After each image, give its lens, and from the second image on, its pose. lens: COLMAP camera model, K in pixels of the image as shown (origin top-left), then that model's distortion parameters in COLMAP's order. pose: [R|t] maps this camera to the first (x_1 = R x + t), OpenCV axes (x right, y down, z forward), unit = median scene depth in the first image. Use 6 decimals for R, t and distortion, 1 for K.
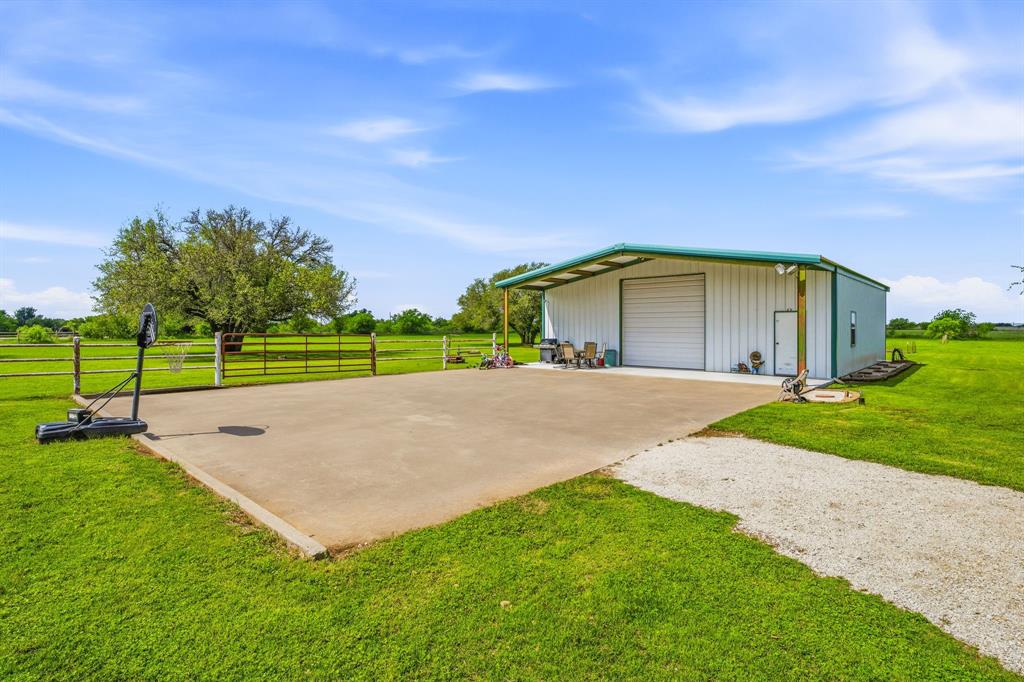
lens RADIAL K [[462.9, 0, 510.9], [0, 462.9, 331.2], [0, 0, 1]] dist [-0.001443, -0.000258]
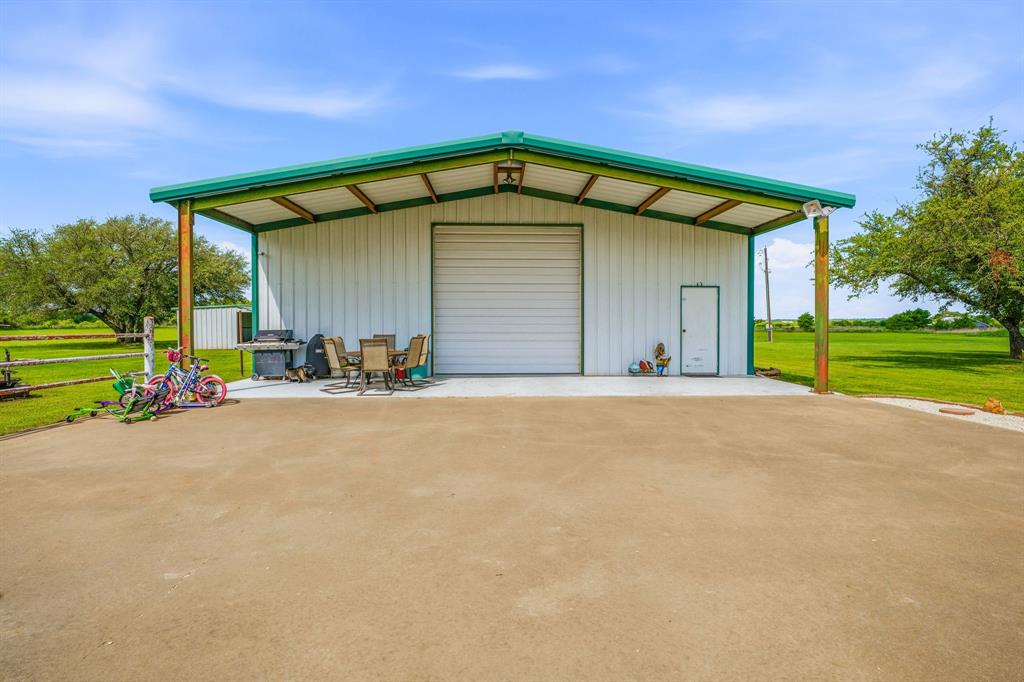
lens RADIAL K [[462.9, 0, 510.9], [0, 462.9, 331.2], [0, 0, 1]] dist [-0.001443, -0.000258]
pose [[0.723766, -0.013344, 0.689917, -0.088652], [0.002126, 0.999851, 0.017109, 0.011026], [-0.690042, -0.010917, 0.723687, 0.530650]]
